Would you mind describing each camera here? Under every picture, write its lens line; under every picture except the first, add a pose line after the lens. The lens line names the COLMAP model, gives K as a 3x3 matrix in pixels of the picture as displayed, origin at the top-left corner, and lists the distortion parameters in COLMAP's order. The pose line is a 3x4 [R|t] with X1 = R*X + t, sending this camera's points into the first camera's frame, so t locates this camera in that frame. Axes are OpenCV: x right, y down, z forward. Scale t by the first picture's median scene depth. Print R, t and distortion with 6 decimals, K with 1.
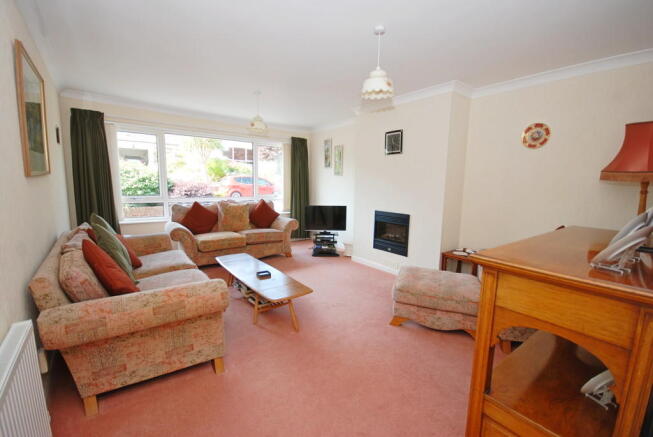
lens RADIAL K [[294.0, 0, 326.5], [0, 294.0, 218.5], [0, 0, 1]] dist [0.011325, 0.000025]
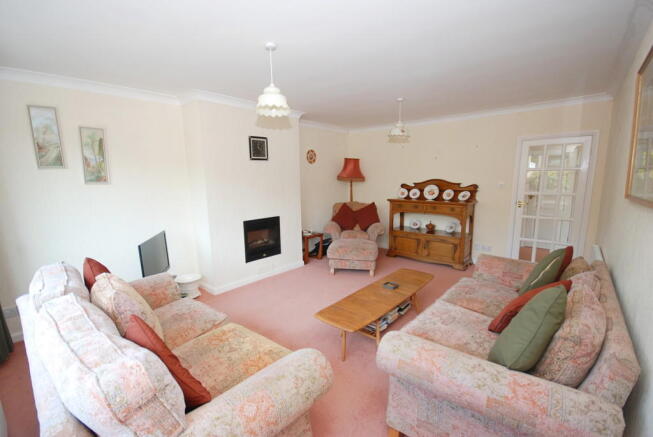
lens RADIAL K [[294.0, 0, 326.5], [0, 294.0, 218.5], [0, 0, 1]] dist [0.011325, 0.000025]
pose [[-0.210490, -0.156451, 0.964996, -0.822616], [0.137168, 0.972619, 0.187607, -0.186088], [-0.967925, 0.171856, -0.183266, 1.014881]]
